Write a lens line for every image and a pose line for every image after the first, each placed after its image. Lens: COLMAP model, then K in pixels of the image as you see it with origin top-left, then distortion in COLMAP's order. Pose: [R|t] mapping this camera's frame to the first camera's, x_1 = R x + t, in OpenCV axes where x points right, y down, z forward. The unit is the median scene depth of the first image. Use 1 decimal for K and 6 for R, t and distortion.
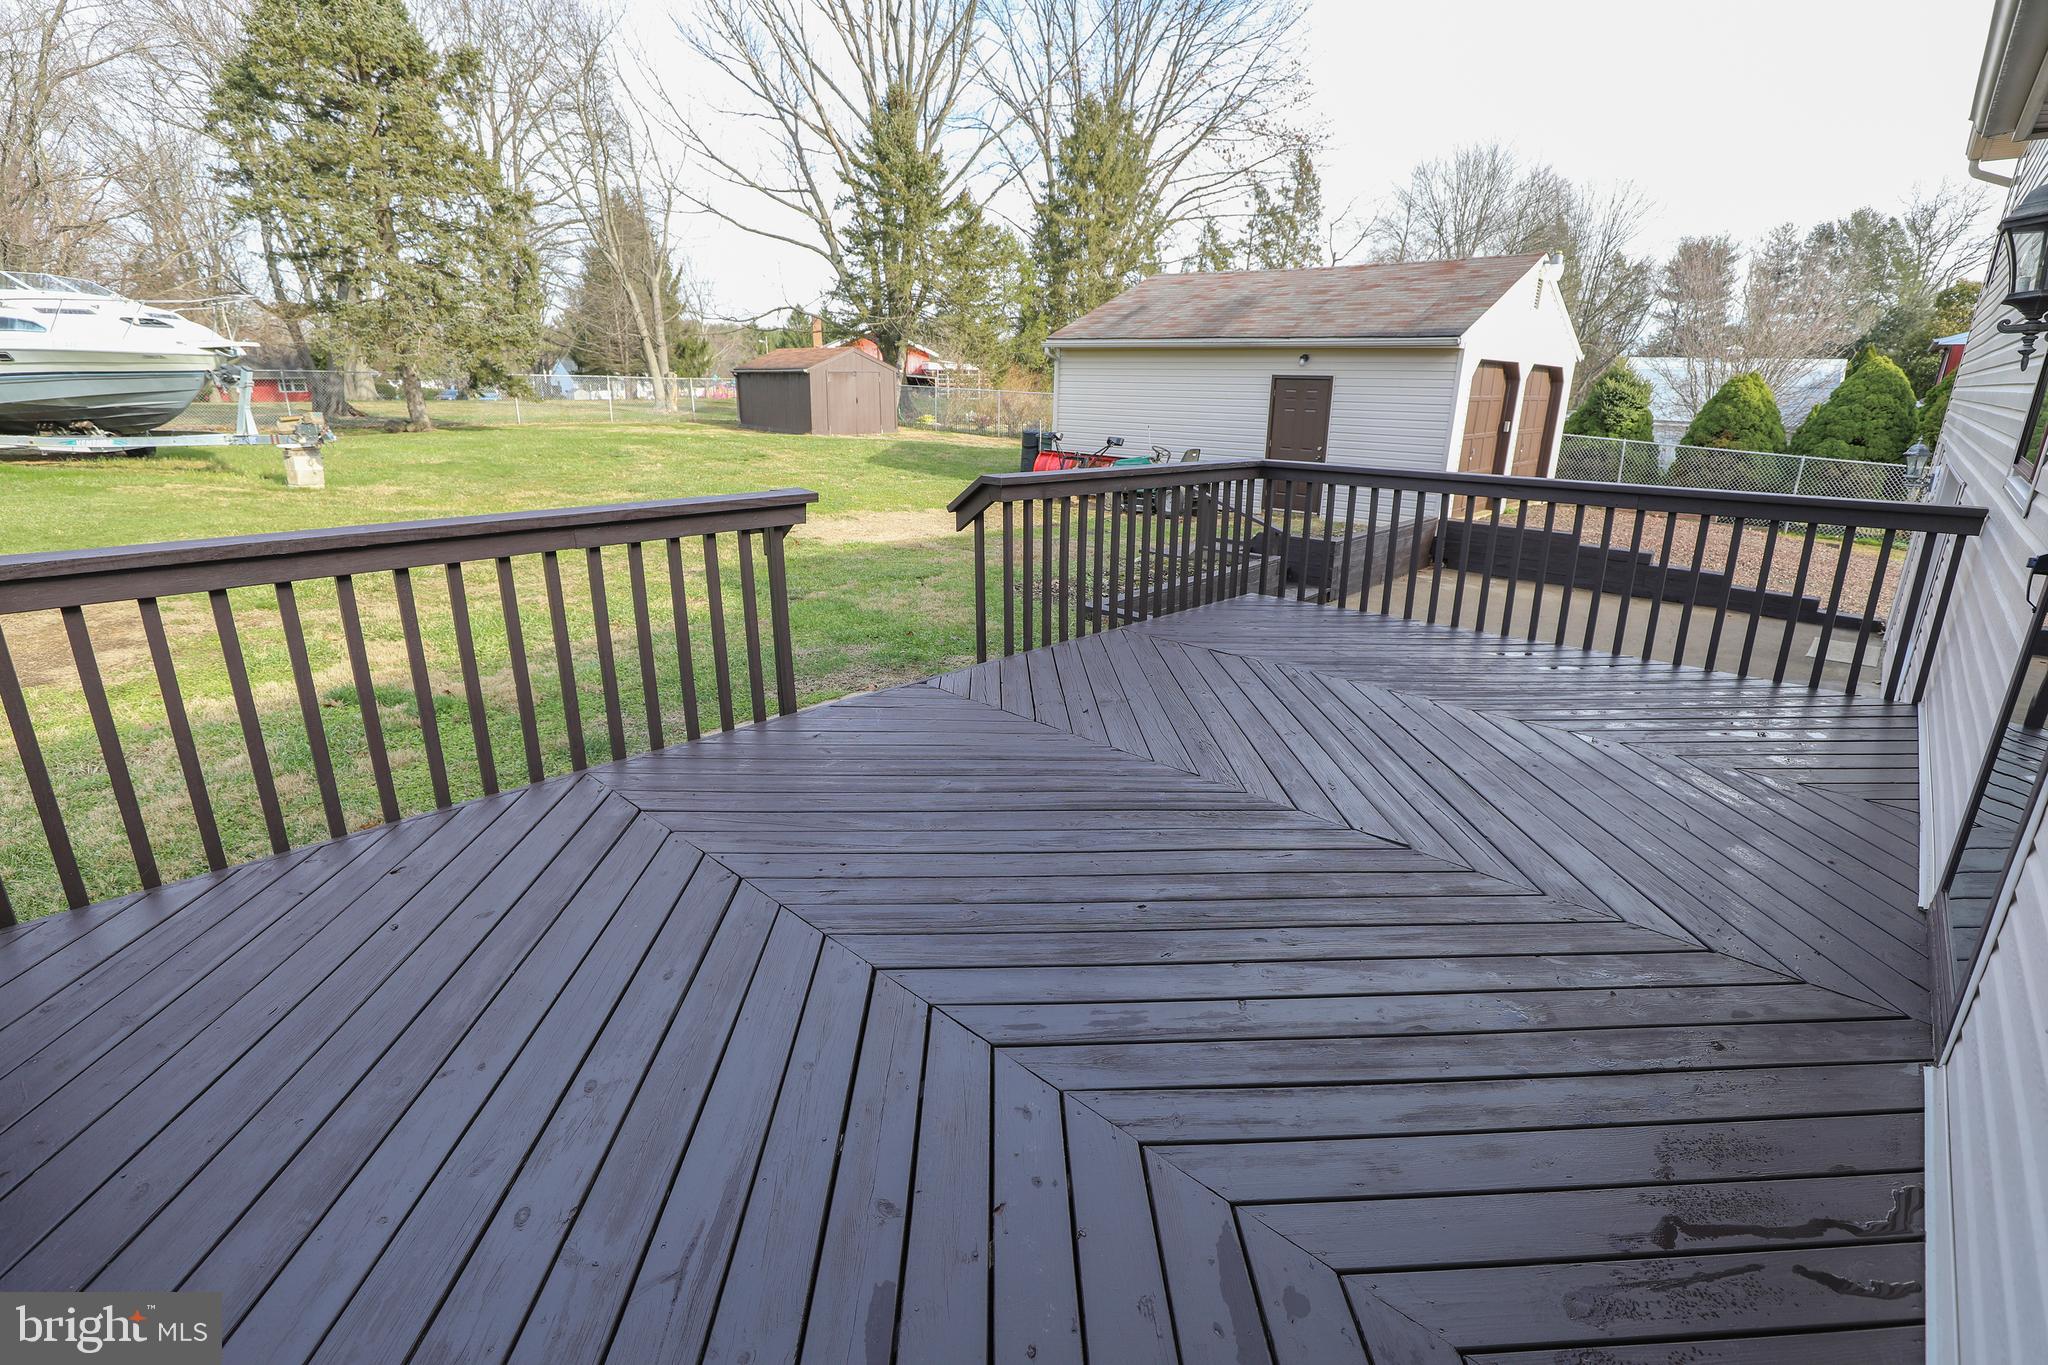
lens RADIAL K [[936.4, 0, 1030.1], [0, 936.4, 675.2], [0, 0, 1]] dist [-0.040422, 0.008938]
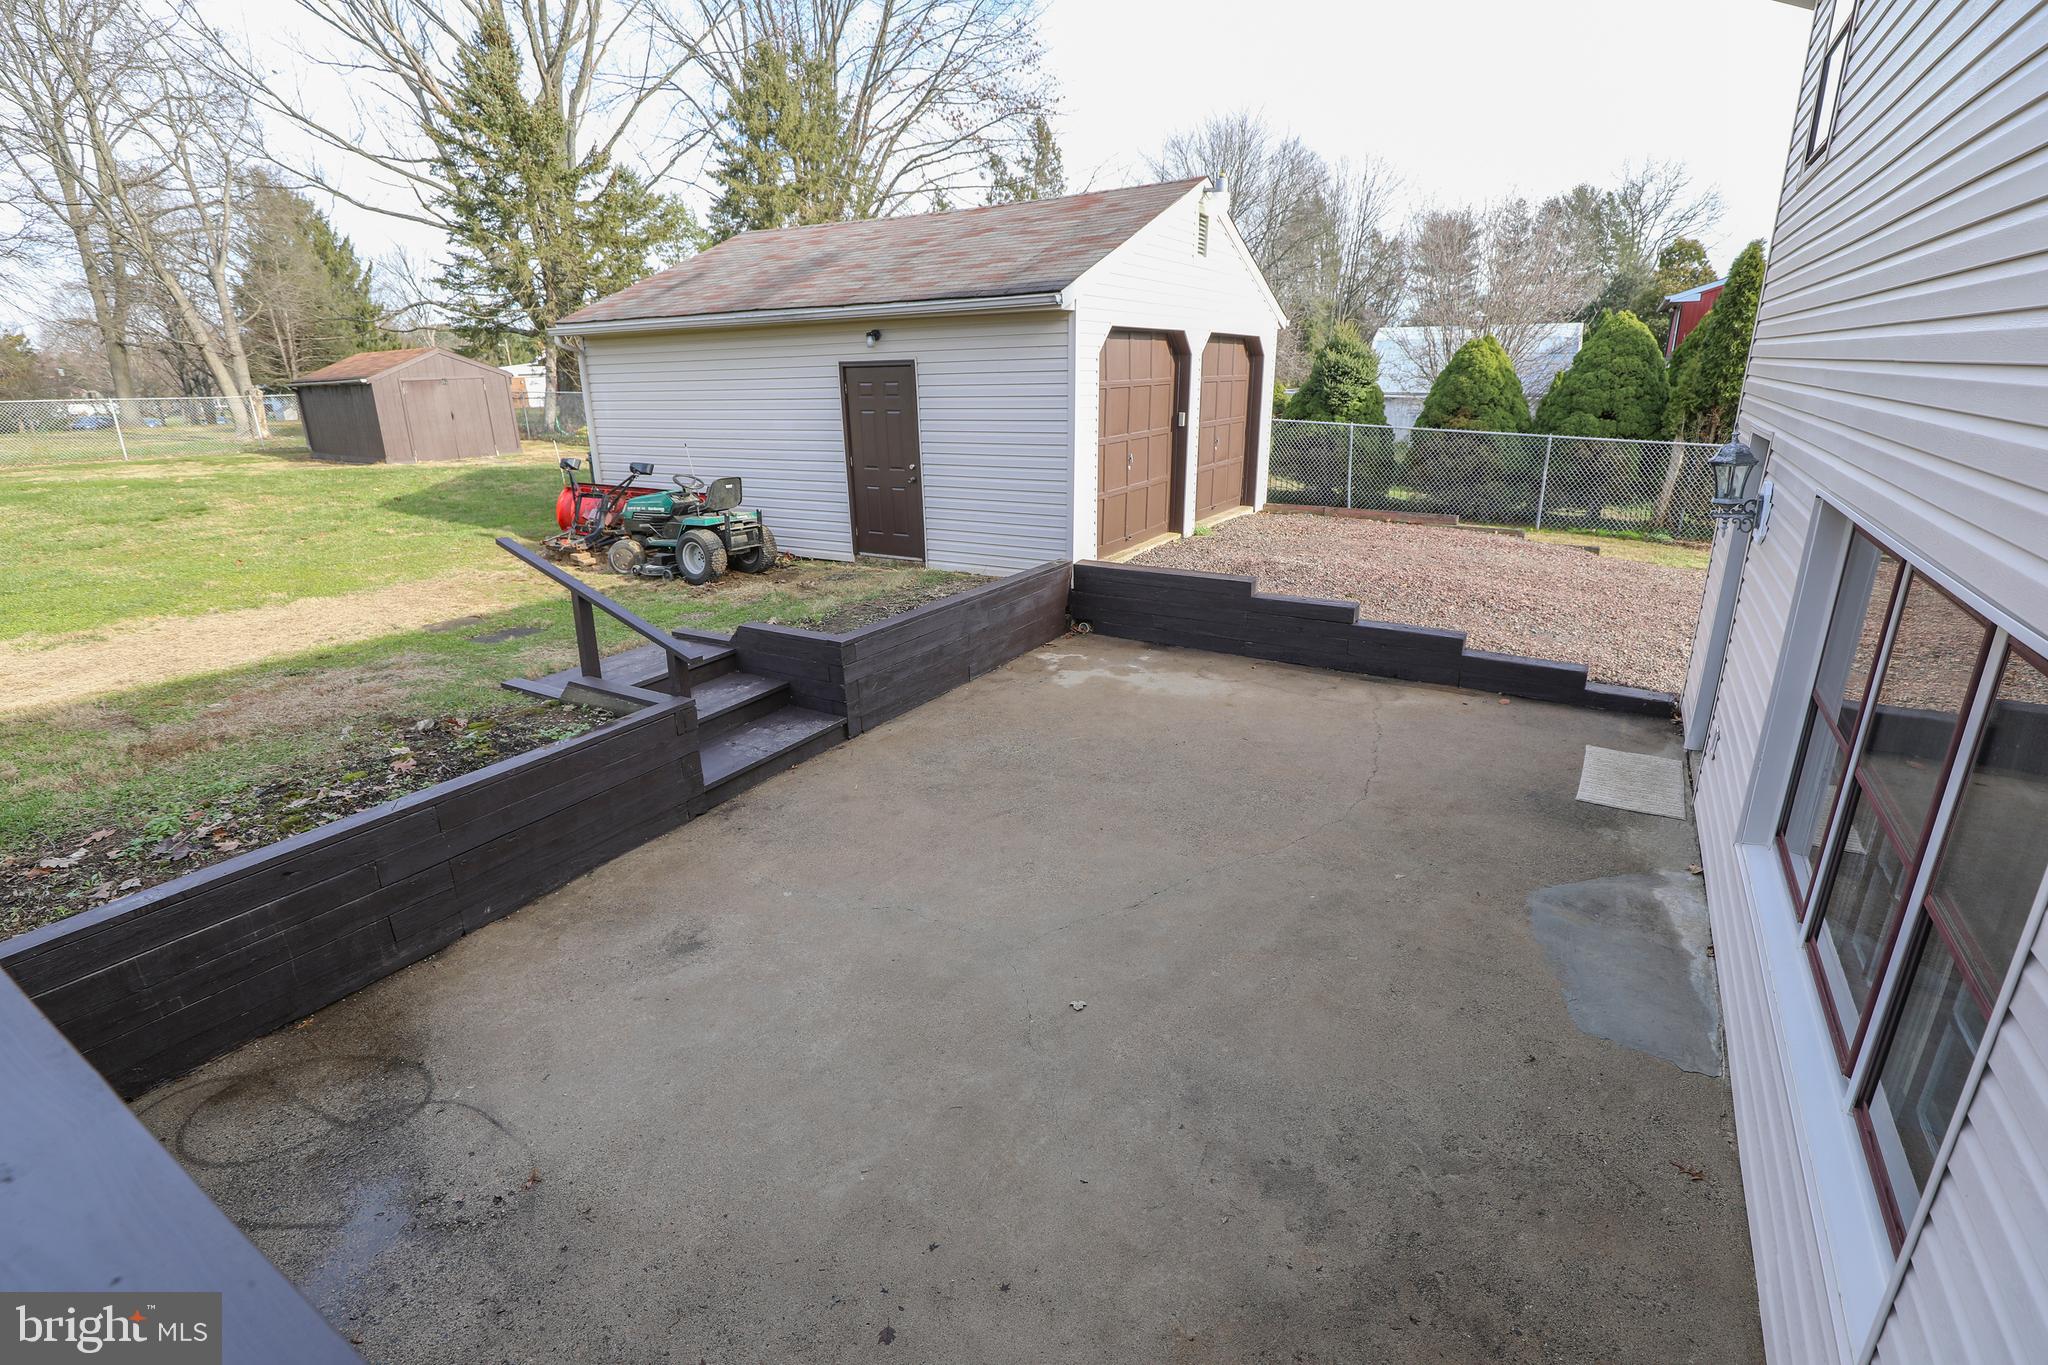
lens RADIAL K [[936.4, 0, 1030.1], [0, 936.4, 675.2], [0, 0, 1]] dist [-0.040422, 0.008938]
pose [[0.980878, -0.090551, 0.172278, 0.195456], [0.089098, 0.995892, 0.016163, -0.069306], [-0.173034, -0.000504, 0.984916, 0.226749]]
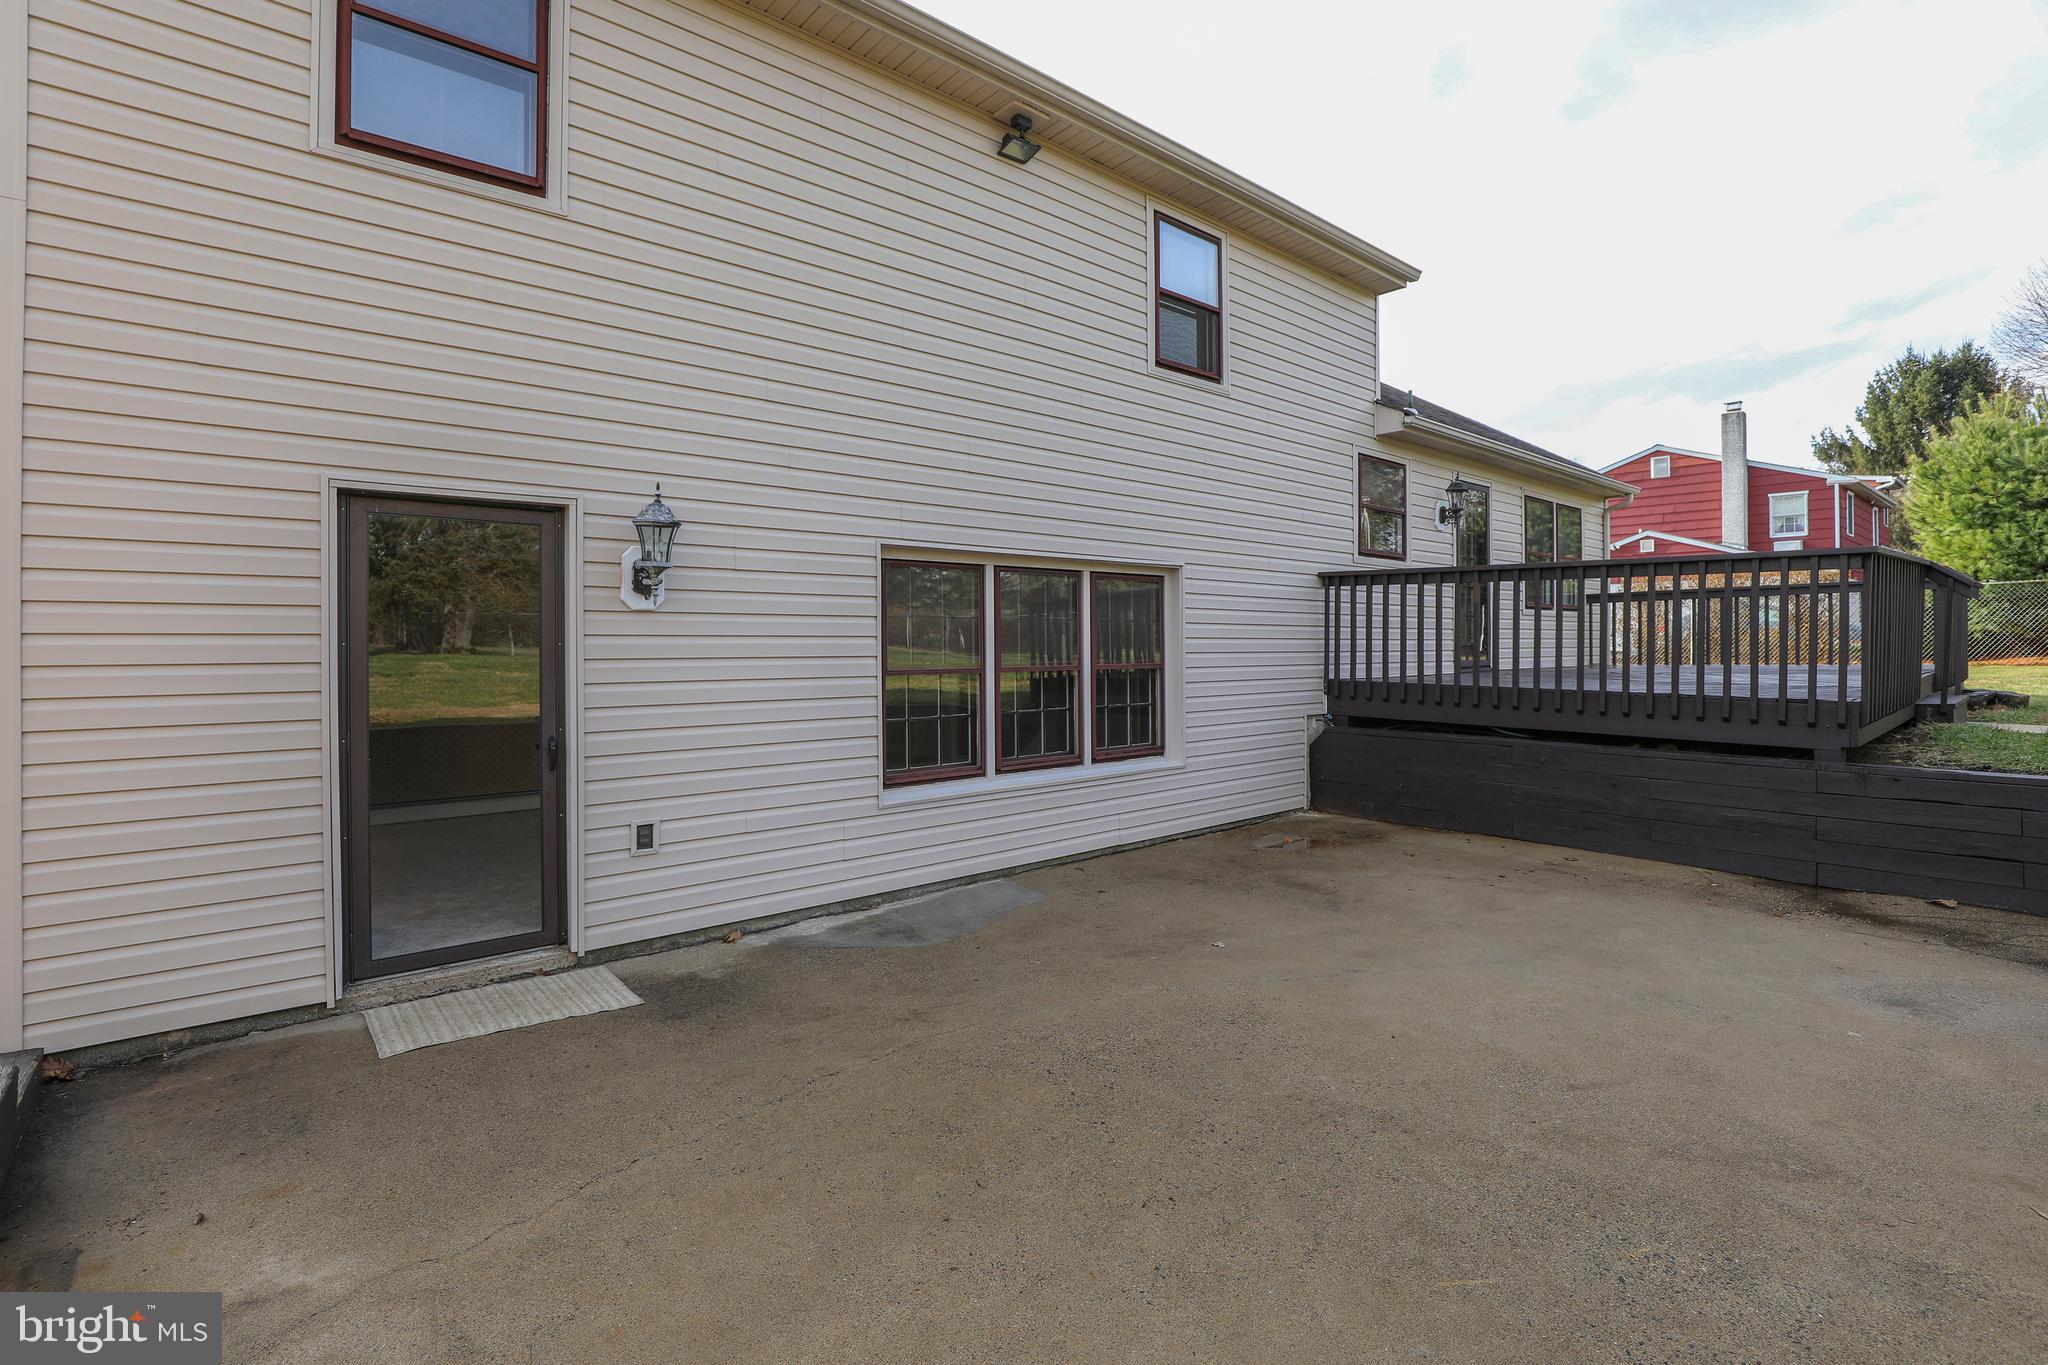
lens RADIAL K [[974.4, 0, 1024.0], [0, 974.4, 682.5], [0, 0, 1]] dist [-0.023589, 0.001255]
pose [[-0.993797, -0.012843, 0.110465, 0.303358], [0.025955, 0.939092, 0.342684, -0.140451], [-0.108138, 0.343426, -0.932934, 0.627126]]
